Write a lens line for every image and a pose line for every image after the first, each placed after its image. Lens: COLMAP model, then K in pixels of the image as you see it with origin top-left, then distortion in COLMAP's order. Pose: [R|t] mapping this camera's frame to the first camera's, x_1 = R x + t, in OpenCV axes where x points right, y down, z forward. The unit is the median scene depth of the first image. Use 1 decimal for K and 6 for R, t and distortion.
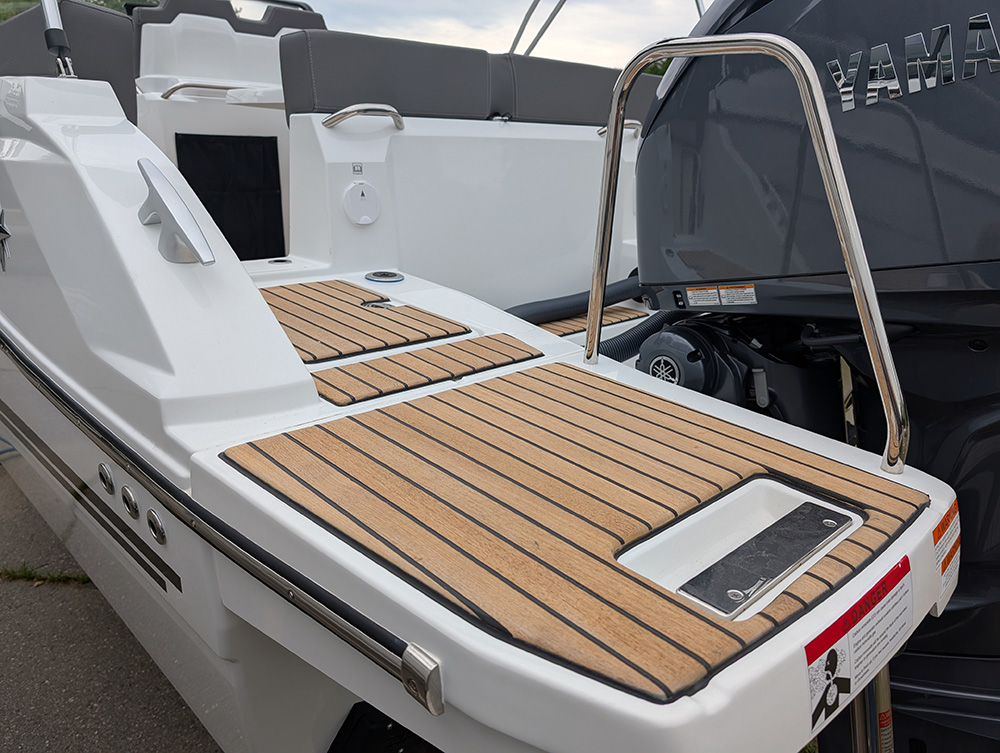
lens RADIAL K [[710.4, 0, 500.0], [0, 710.4, 376.5], [0, 0, 1]] dist [0.008591, -0.001513]
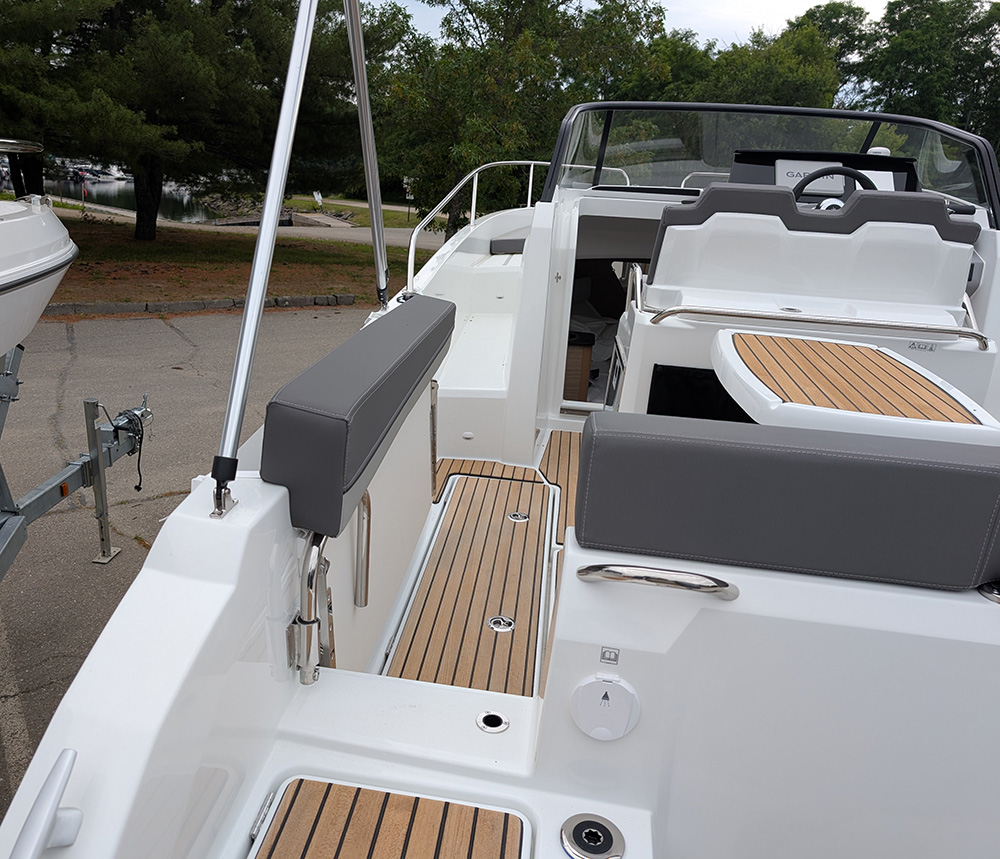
lens RADIAL K [[812.1, 0, 449.5], [0, 812.1, 441.9], [0, 0, 1]] dist [0.031537, -0.044944]
pose [[0.611703, 0.266127, -0.744980, 0.178712], [-0.282224, 0.953163, 0.108762, -0.479737], [0.739033, 0.143721, 0.658160, 0.389946]]
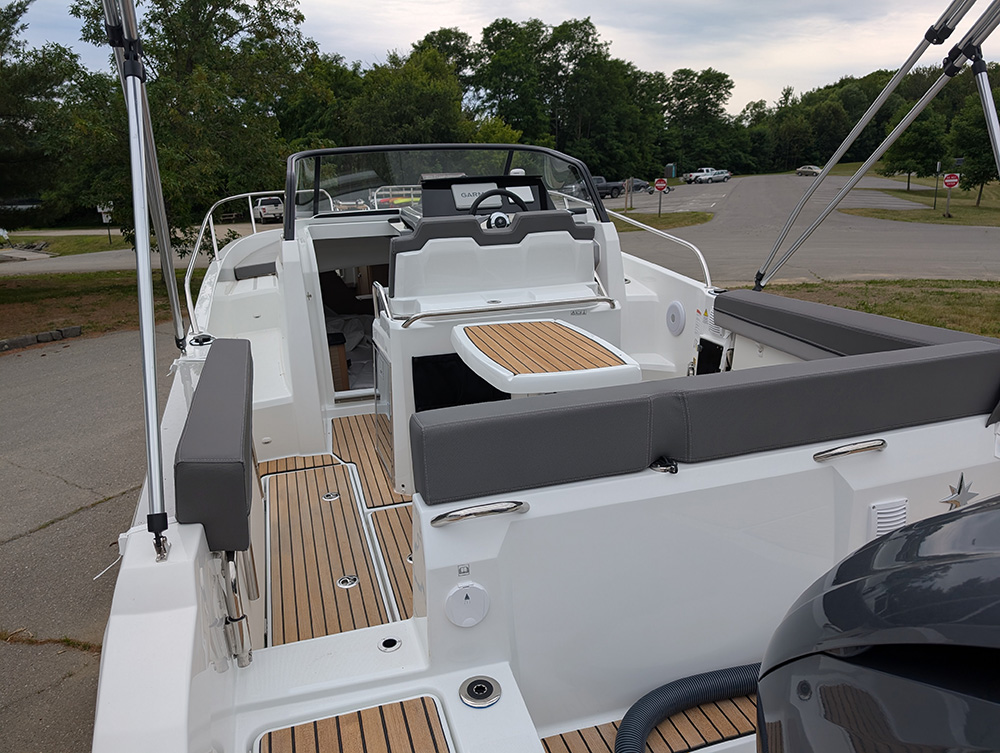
lens RADIAL K [[710.4, 0, 500.0], [0, 710.4, 376.5], [0, 0, 1]] dist [0.008591, -0.001513]
pose [[0.895006, 0.071889, -0.440224, 0.223227], [-0.084841, 0.996346, -0.009784, -0.513298], [0.437912, 0.046106, 0.897835, 0.161951]]
